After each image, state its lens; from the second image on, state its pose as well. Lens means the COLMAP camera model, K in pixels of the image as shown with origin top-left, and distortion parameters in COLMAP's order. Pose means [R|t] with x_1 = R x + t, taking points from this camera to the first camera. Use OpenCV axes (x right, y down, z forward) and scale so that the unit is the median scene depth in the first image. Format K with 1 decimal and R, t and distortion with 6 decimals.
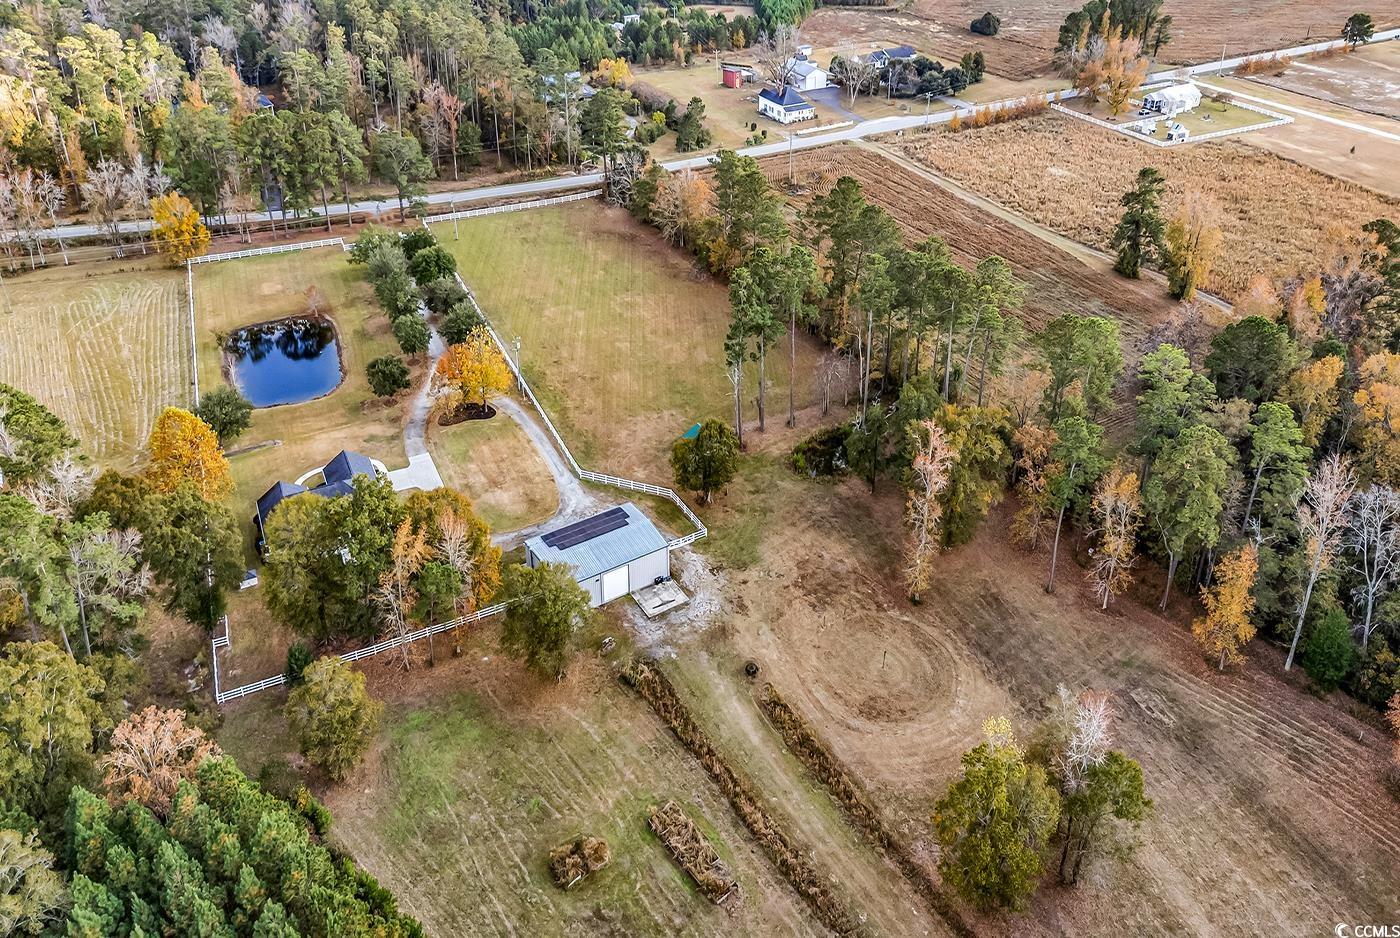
lens RADIAL K [[999.5, 0, 707.1], [0, 999.5, 465.6], [0, 0, 1]] dist [0.076521, -0.068189]
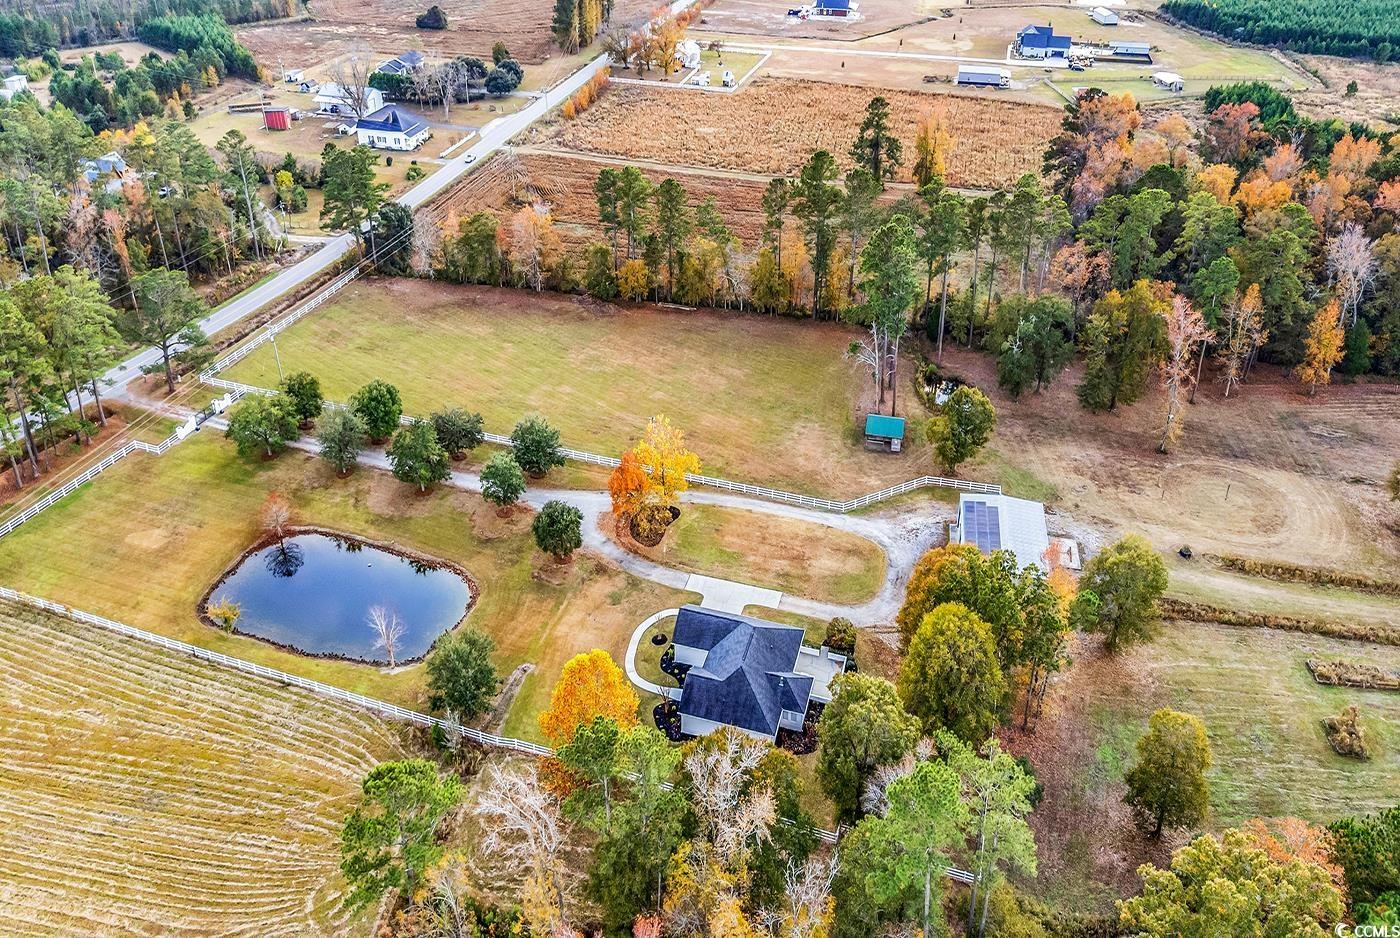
lens RADIAL K [[999.5, 0, 707.1], [0, 999.5, 465.6], [0, 0, 1]] dist [0.076521, -0.068189]
pose [[0.668514, -0.422167, 0.612261, -0.742826], [0.417125, 0.894425, 0.161277, -0.223539], [-0.615707, 0.147573, 0.774033, 0.333882]]
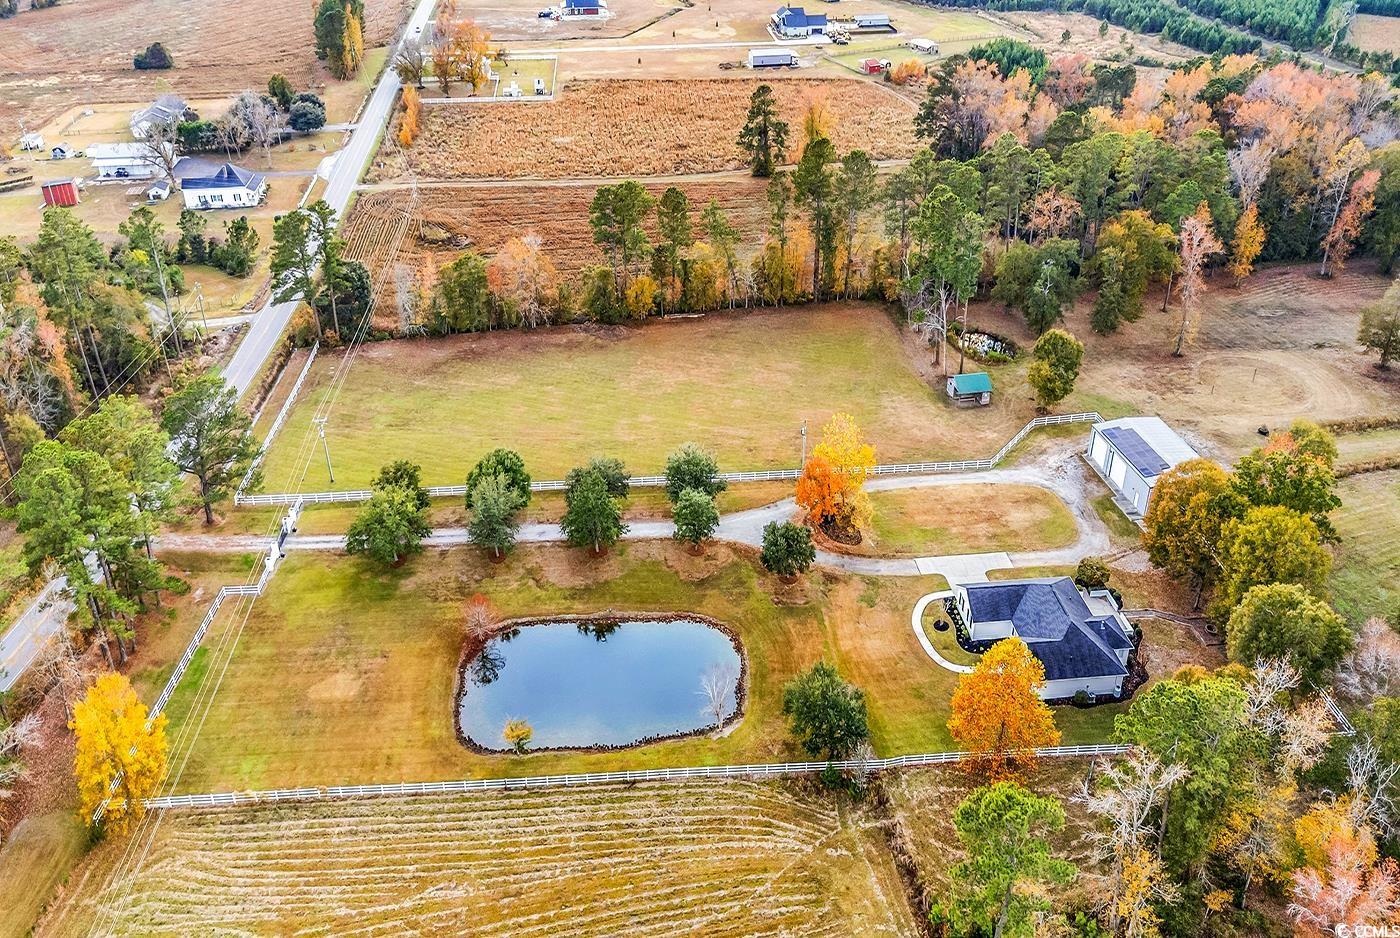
lens RADIAL K [[999.5, 0, 707.1], [0, 999.5, 465.6], [0, 0, 1]] dist [0.076521, -0.068189]
pose [[0.322808, -0.543542, 0.774827, -0.950949], [0.539381, 0.778354, 0.321300, -0.442484], [-0.777729, 0.314209, 0.544435, 0.650908]]
